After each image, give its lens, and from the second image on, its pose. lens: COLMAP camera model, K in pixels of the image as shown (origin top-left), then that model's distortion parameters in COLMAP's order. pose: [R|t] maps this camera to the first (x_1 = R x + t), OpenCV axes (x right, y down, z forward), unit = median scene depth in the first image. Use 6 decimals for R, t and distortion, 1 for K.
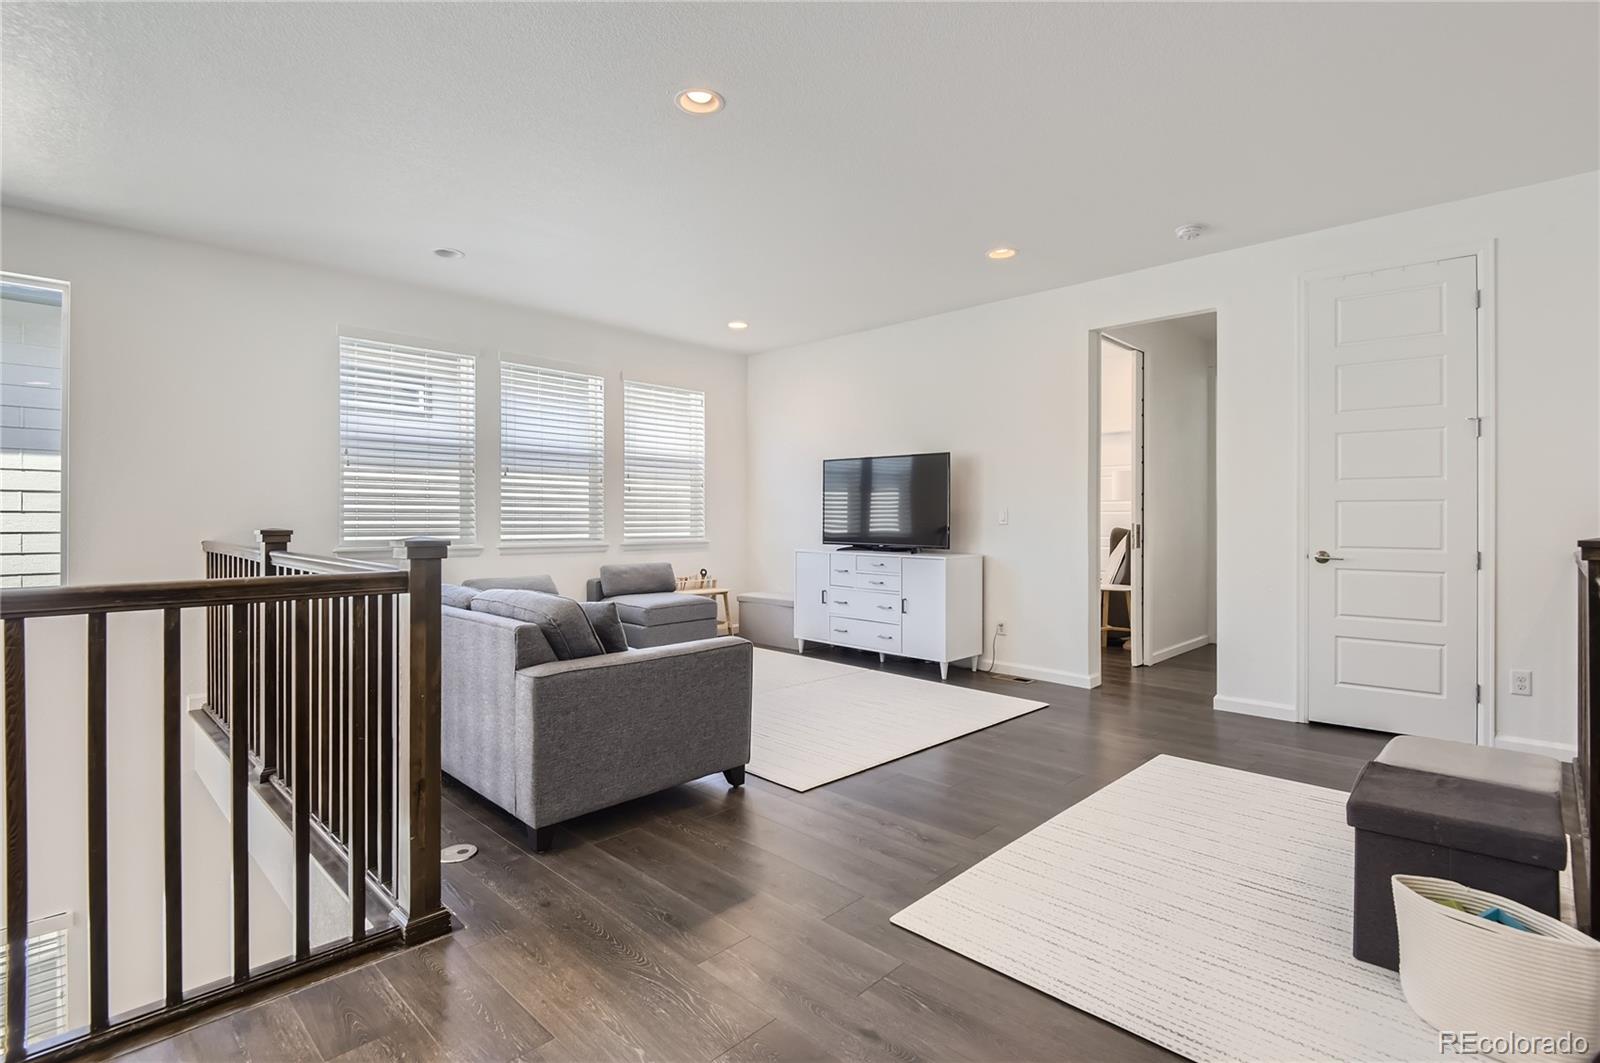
lens RADIAL K [[748.0, 0, 804.5], [0, 748.0, 522.5], [0, 0, 1]] dist [0.001116, -0.000281]
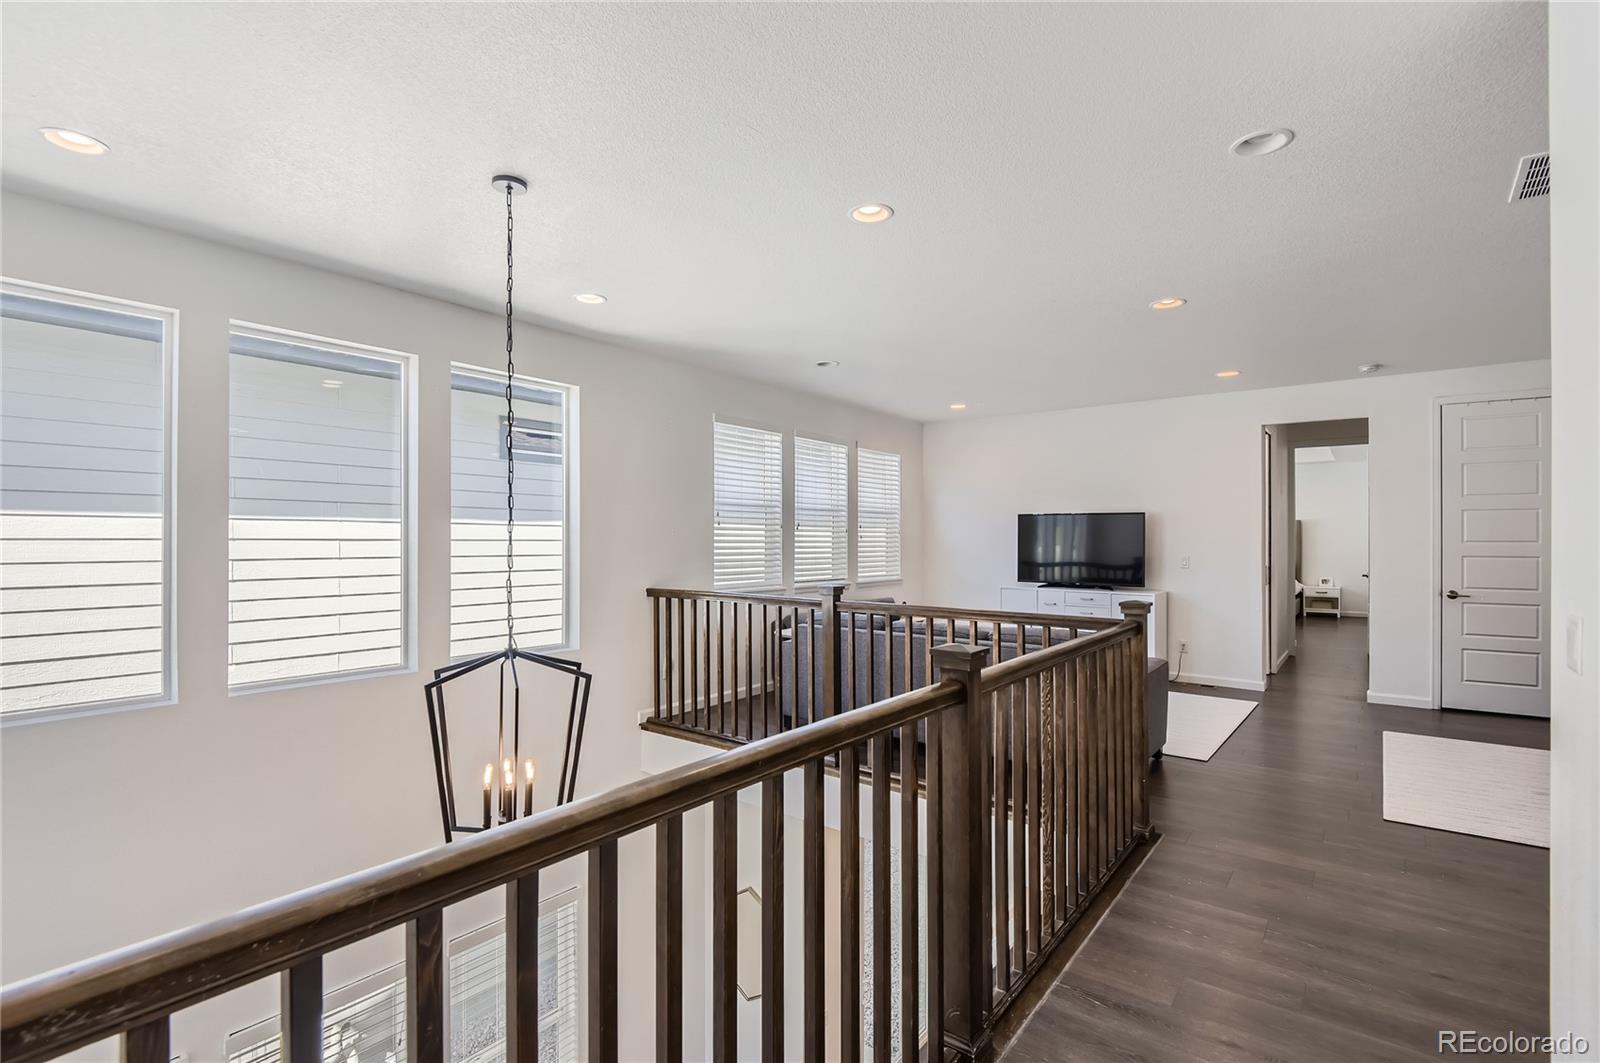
lens RADIAL K [[748.0, 0, 794.3], [0, 748.0, 539.7], [0, 0, 1]] dist [0.001116, -0.000281]
pose [[0.992833, -0.000534, 0.119511, -0.562713], [0.001213, 0.999984, -0.005610, -0.040091], [-0.119506, 0.005715, 0.992817, -0.217912]]
